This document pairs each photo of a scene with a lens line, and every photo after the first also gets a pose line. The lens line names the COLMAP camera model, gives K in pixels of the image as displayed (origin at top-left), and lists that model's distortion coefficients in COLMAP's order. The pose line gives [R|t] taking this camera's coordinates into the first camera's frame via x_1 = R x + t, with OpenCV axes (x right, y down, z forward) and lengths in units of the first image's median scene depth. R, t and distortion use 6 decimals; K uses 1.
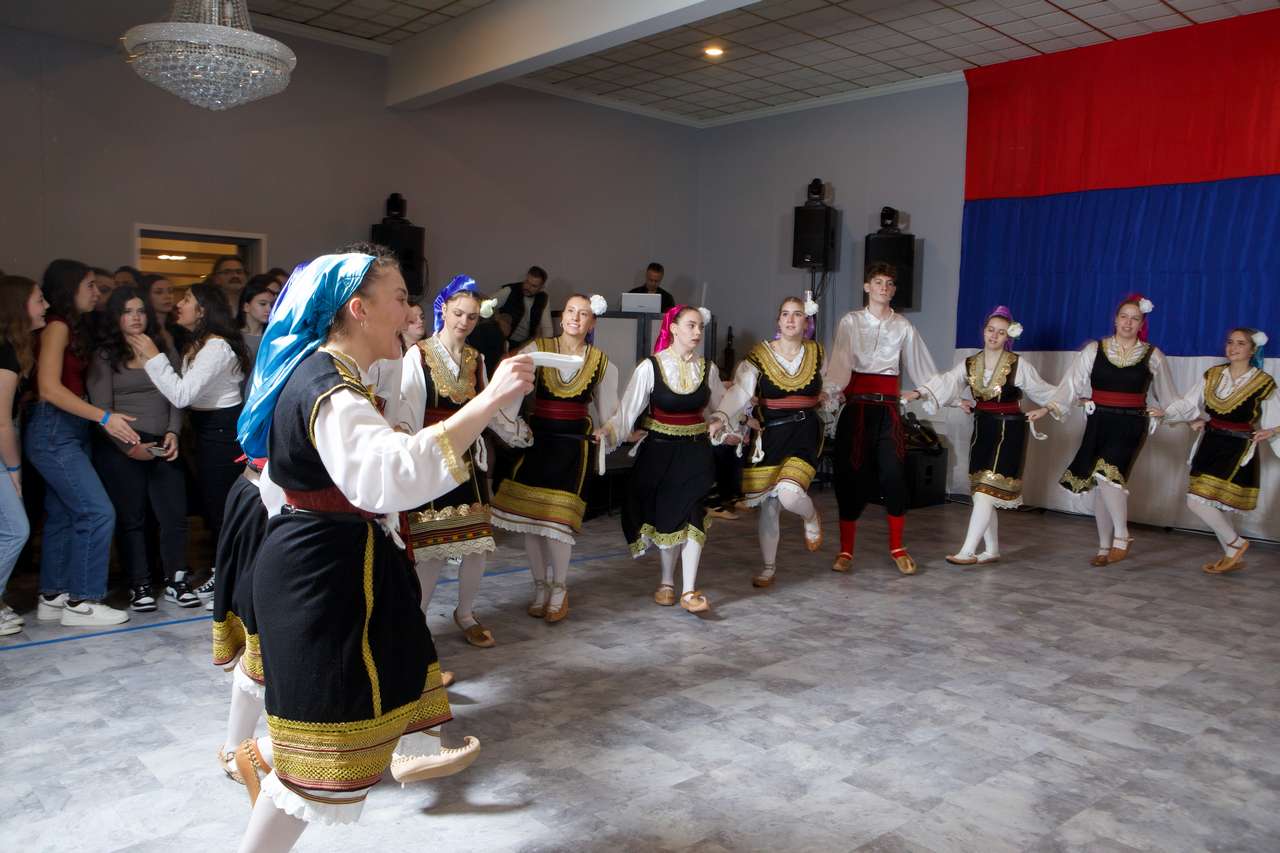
lens RADIAL K [[1013.0, 0, 646.5], [0, 1013.0, 416.6], [0, 0, 1]] dist [-0.062087, 0.062859]
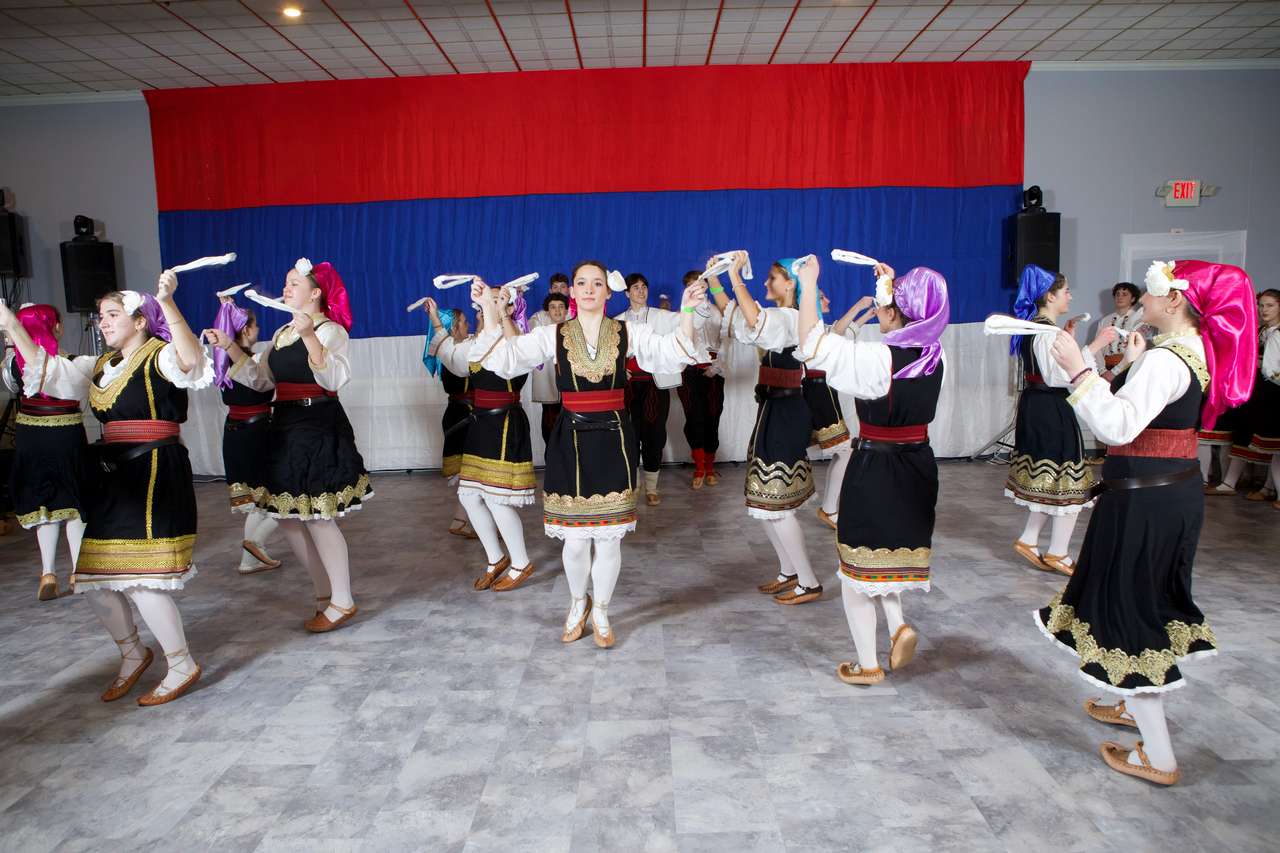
lens RADIAL K [[878.5, 0, 639.8], [0, 878.5, 426.3], [0, 0, 1]] dist [-0.101285, 0.070743]
pose [[0.677625, -0.138299, 0.722287, -0.062083], [0.105958, 0.990271, 0.090204, -0.017673], [-0.727734, 0.015408, 0.685686, -0.040342]]
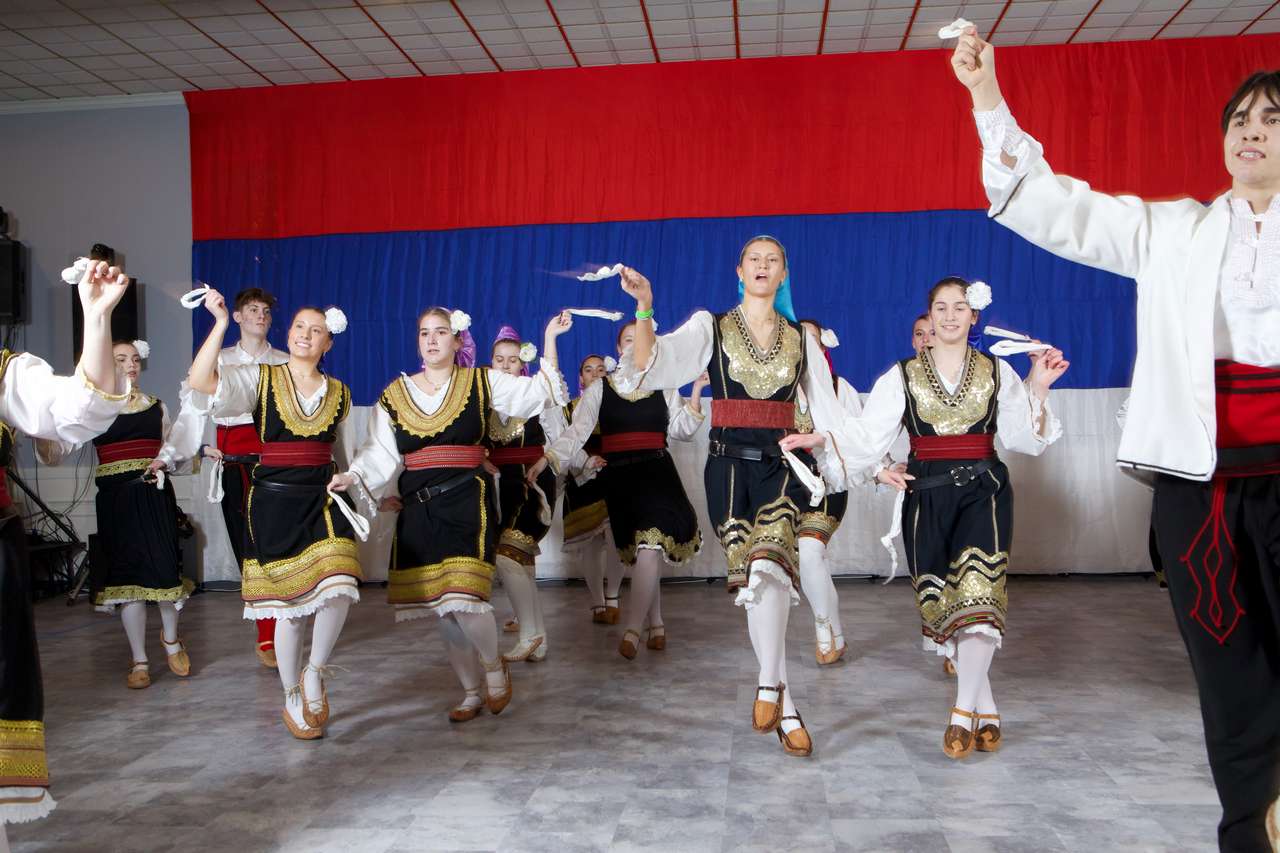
lens RADIAL K [[1230.5, 0, 640.3], [0, 1230.5, 420.2], [0, 0, 1]] dist [-0.032828, 0.000000]
pose [[0.744468, -0.041109, 0.666391, -0.187789], [0.097704, 0.994066, -0.047829, 0.047498], [-0.660470, 0.100716, 0.744067, -0.039462]]
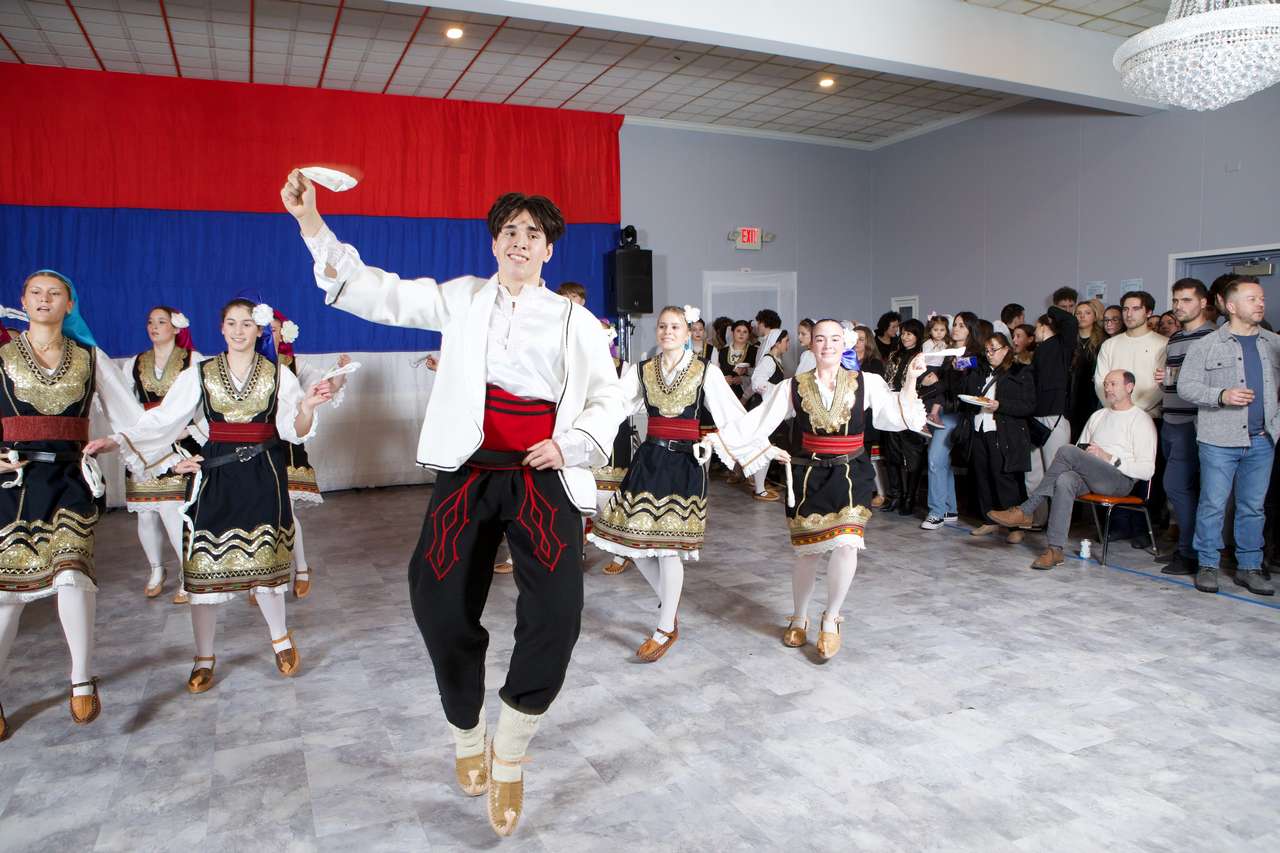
lens RADIAL K [[878.5, 0, 639.4], [0, 878.5, 427.1], [0, 0, 1]] dist [-0.101285, 0.070743]
pose [[0.315658, -0.131453, 0.939723, -0.103386], [0.101068, 0.989381, 0.104451, -0.012401], [-0.943475, 0.062006, 0.325592, -0.071212]]
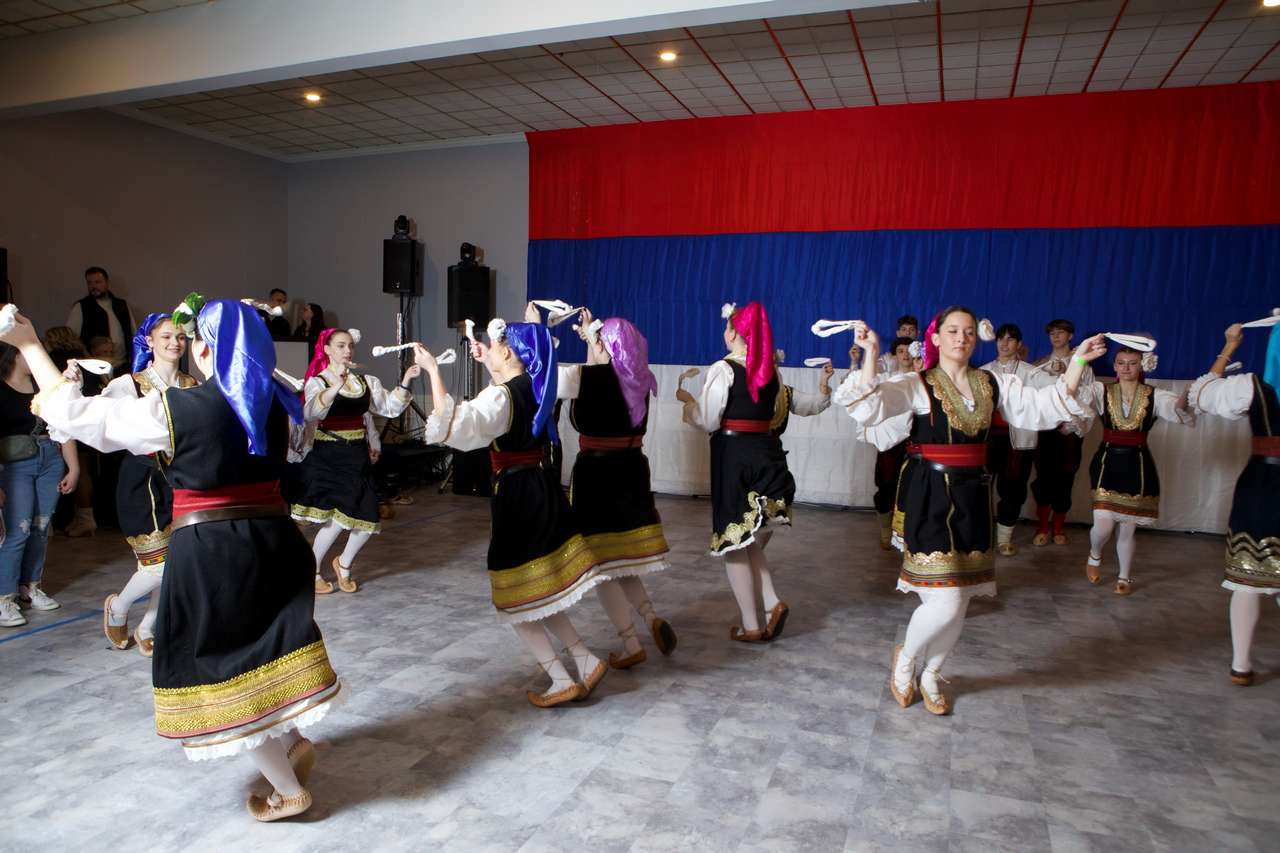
lens RADIAL K [[878.5, 0, 638.0], [0, 878.5, 426.1], [0, 0, 1]] dist [-0.101285, 0.070743]
pose [[0.888936, -0.050475, 0.455242, -0.103271], [0.042962, 0.998716, 0.026841, -0.023729], [-0.456012, -0.004302, 0.889963, 0.002131]]
